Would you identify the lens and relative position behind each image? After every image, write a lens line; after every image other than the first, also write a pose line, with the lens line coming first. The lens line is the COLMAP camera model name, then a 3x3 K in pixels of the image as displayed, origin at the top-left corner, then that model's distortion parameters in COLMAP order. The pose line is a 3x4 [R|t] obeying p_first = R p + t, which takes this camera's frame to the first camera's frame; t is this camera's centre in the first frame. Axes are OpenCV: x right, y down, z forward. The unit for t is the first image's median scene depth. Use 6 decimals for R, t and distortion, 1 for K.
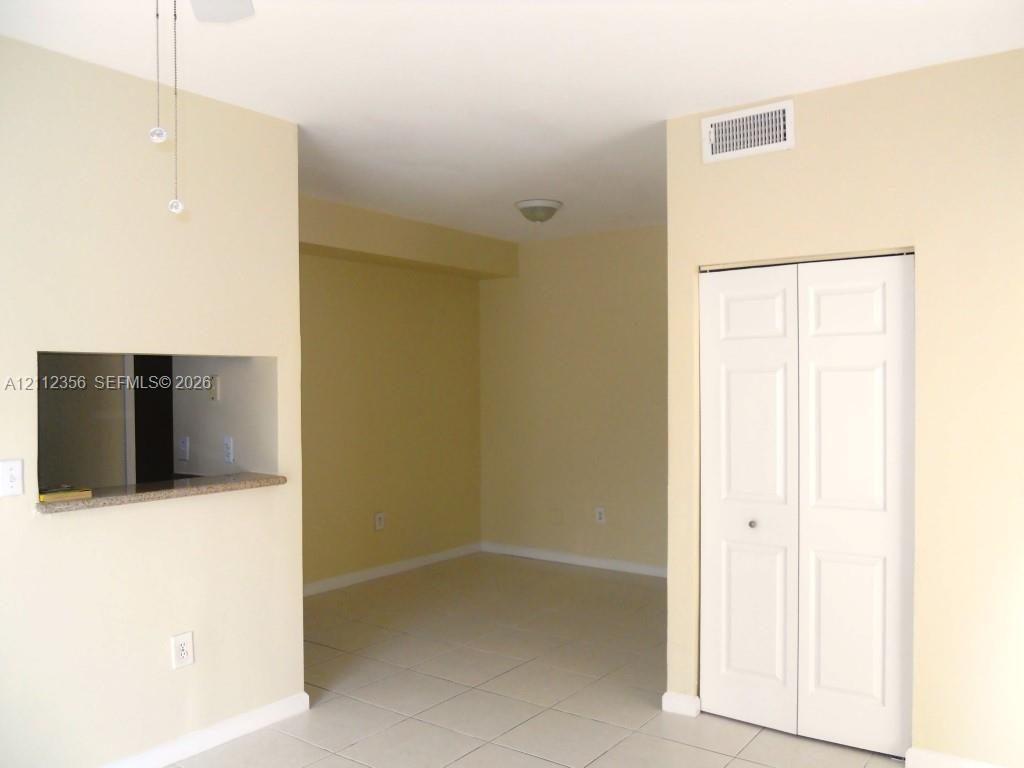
lens RADIAL K [[823.0, 0, 512.0], [0, 823.0, 384.0], [0, 0, 1]] dist [-0.085778, -0.001557]
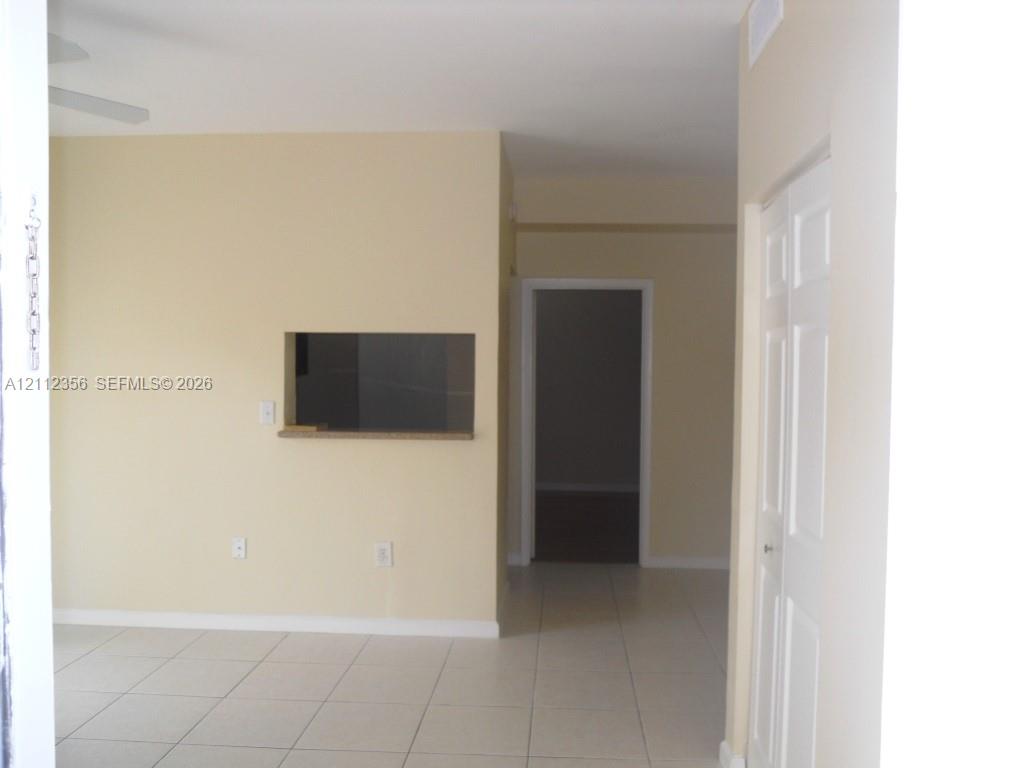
lens RADIAL K [[839.4, 0, 512.0], [0, 839.4, 384.0], [0, 0, 1]] dist [-0.007745, -0.005292]
pose [[0.543230, 0.034183, -0.838888, 0.877525], [-0.016096, 0.999411, 0.030301, 0.002183], [0.839429, -0.002958, 0.543461, 0.424307]]
